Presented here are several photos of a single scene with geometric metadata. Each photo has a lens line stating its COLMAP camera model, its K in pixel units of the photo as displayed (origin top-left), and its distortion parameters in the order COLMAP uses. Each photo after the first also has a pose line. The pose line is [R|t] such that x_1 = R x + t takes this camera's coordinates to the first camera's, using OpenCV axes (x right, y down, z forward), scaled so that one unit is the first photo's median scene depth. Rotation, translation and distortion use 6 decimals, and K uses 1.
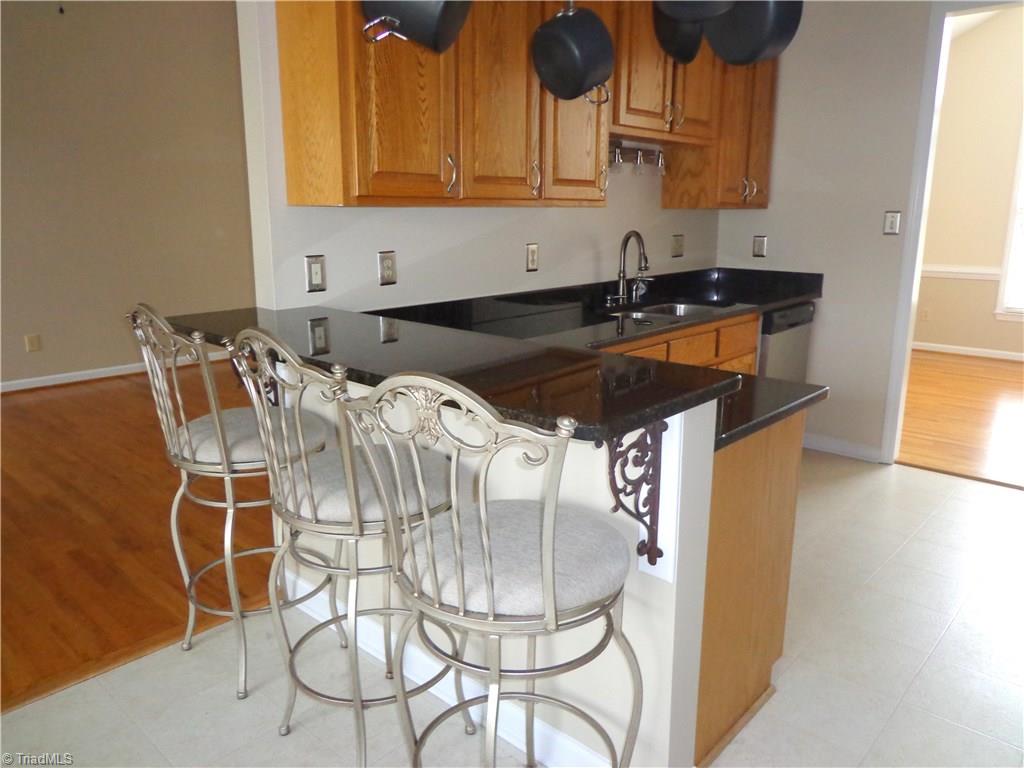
lens RADIAL K [[763.1, 0, 512.0], [0, 763.1, 384.0], [0, 0, 1]] dist [-0.003418, 0.003944]
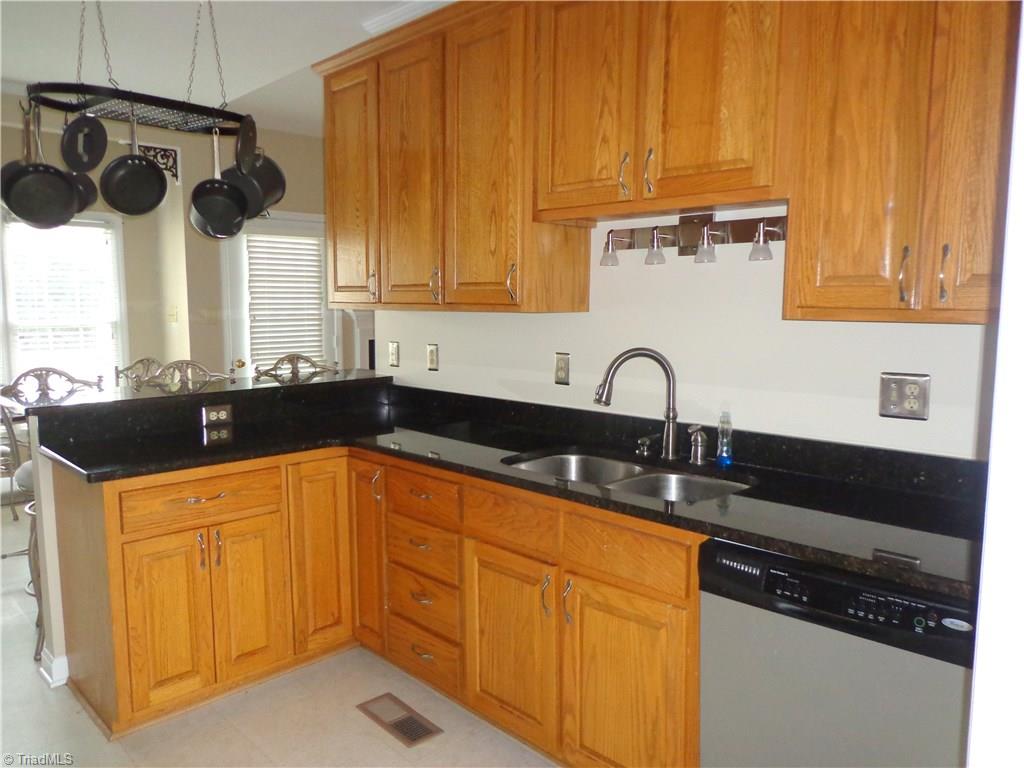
lens RADIAL K [[763.1, 0, 512.0], [0, 763.1, 384.0], [0, 0, 1]] dist [-0.003418, 0.003944]
pose [[-0.074085, 0.095690, -0.992650, 0.845023], [-0.232888, 0.966203, 0.110522, -0.219737], [0.969677, 0.239365, -0.049296, 0.940765]]
